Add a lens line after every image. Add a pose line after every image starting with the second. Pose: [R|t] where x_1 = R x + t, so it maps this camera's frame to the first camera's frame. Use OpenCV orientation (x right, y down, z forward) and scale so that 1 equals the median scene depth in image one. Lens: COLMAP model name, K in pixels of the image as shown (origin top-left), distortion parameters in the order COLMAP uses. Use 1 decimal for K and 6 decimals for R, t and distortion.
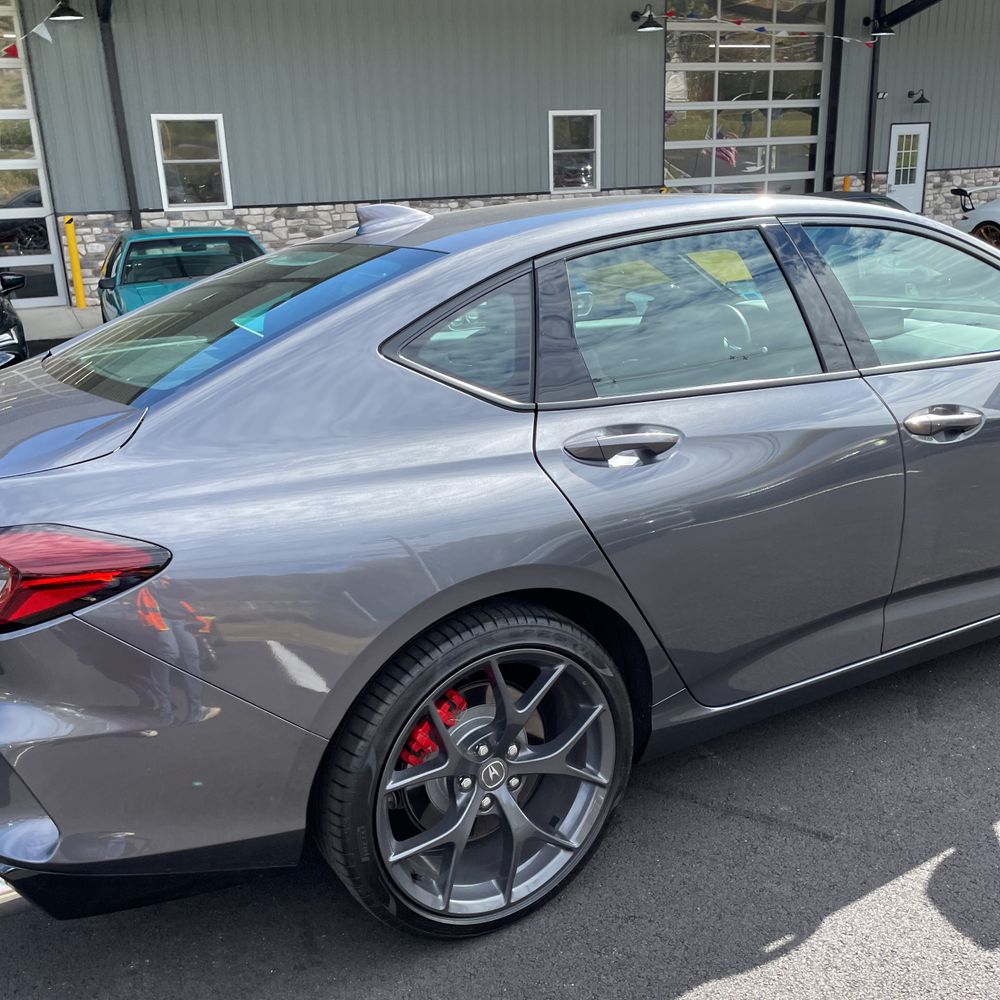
lens RADIAL K [[1024.1, 0, 485.7], [0, 1024.1, 501.2], [0, 0, 1]] dist [0.028556, 0.000000]
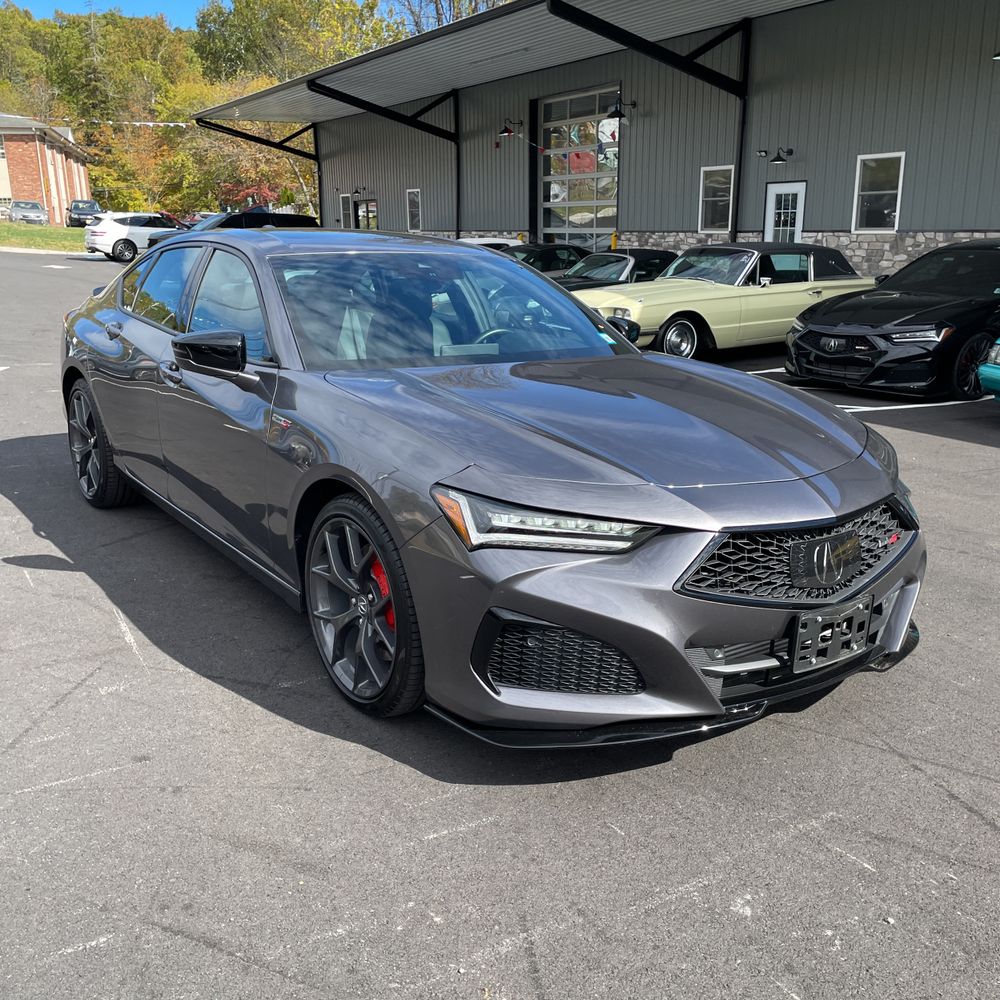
lens RADIAL K [[1024.1, 0, 455.7], [0, 1024.1, 491.9], [0, 0, 1]] dist [0.028556, 0.000000]
pose [[0.063652, 0.285585, -0.956237, 0.457880], [-0.287813, 0.922721, 0.256417, -0.099617], [0.955569, 0.258896, 0.140928, 0.269652]]
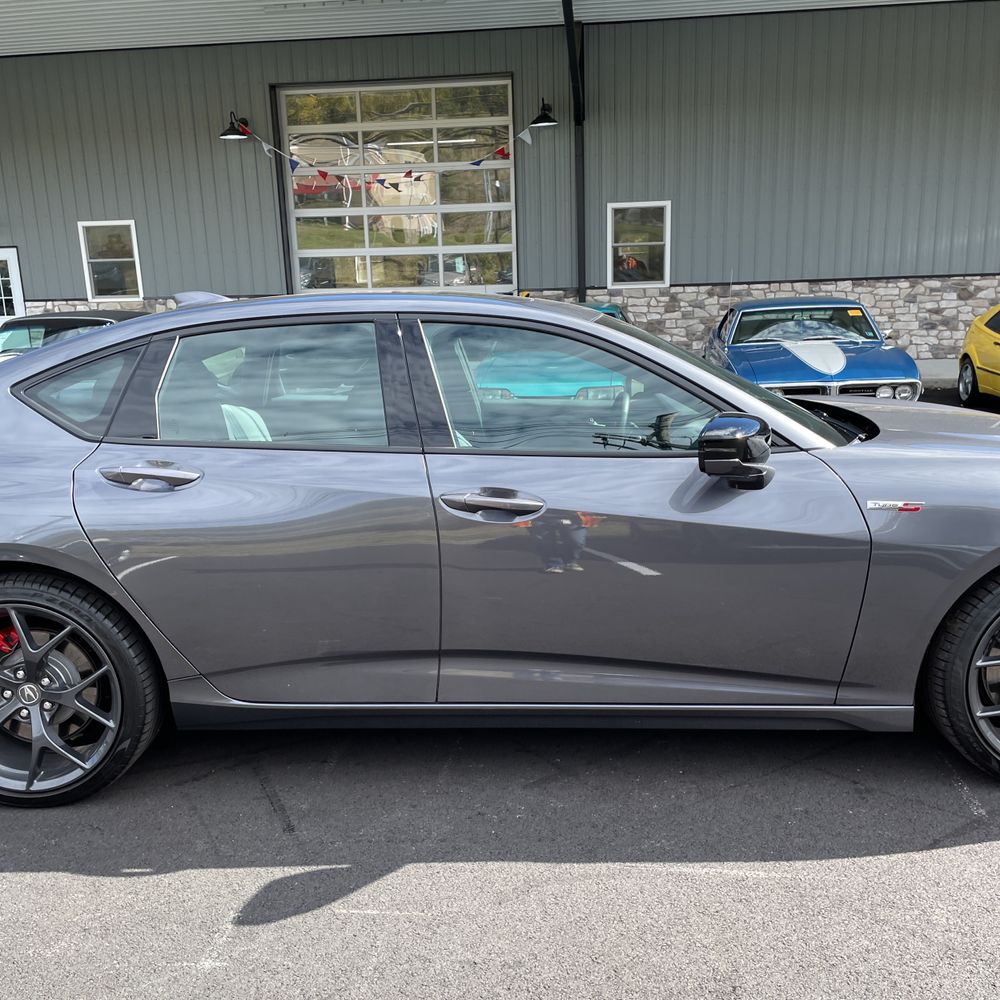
lens RADIAL K [[1024.1, 0, 503.3], [0, 1024.1, 506.3], [0, 0, 1]] dist [0.028556, 0.000000]
pose [[0.851986, 0.127521, -0.507798, 0.217392], [-0.159222, 0.987055, -0.019268, -0.011430], [0.498767, 0.097269, 0.861261, 0.013638]]
